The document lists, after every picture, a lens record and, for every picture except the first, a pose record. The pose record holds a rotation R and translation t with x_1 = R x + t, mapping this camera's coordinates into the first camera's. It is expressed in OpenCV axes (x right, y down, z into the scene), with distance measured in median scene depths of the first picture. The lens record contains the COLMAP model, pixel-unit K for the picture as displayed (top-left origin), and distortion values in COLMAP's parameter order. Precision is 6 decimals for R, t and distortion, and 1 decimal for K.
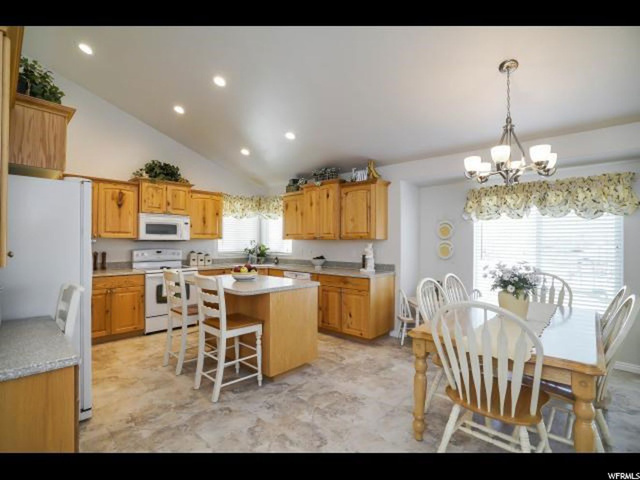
lens RADIAL K [[319.3, 0, 315.5], [0, 319.3, 239.6], [0, 0, 1]] dist [-0.018377, -0.000260]
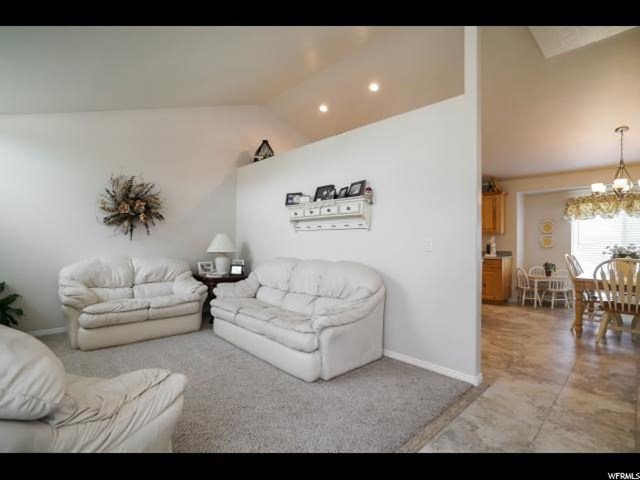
lens RADIAL K [[318.2, 0, 322.4], [0, 318.2, 240.5], [0, 0, 1]] dist [-0.001173, 0.001228]
pose [[0.998260, 0.003176, -0.058884, -0.516368], [-0.002799, 0.999975, 0.006483, 0.023643], [0.058903, -0.006307, 0.998244, -0.466248]]
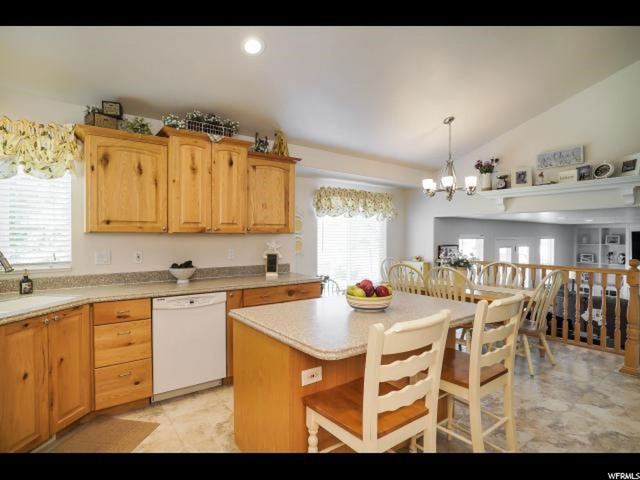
lens RADIAL K [[351.9, 0, 318.2], [0, 351.9, 237.6], [0, 0, 1]] dist [0.000965, 0.001888]
pose [[0.146286, -0.016434, 0.989106, -0.694568], [-0.015384, 0.999703, 0.018885, -0.008821], [-0.989123, -0.017979, 0.145990, 0.819557]]
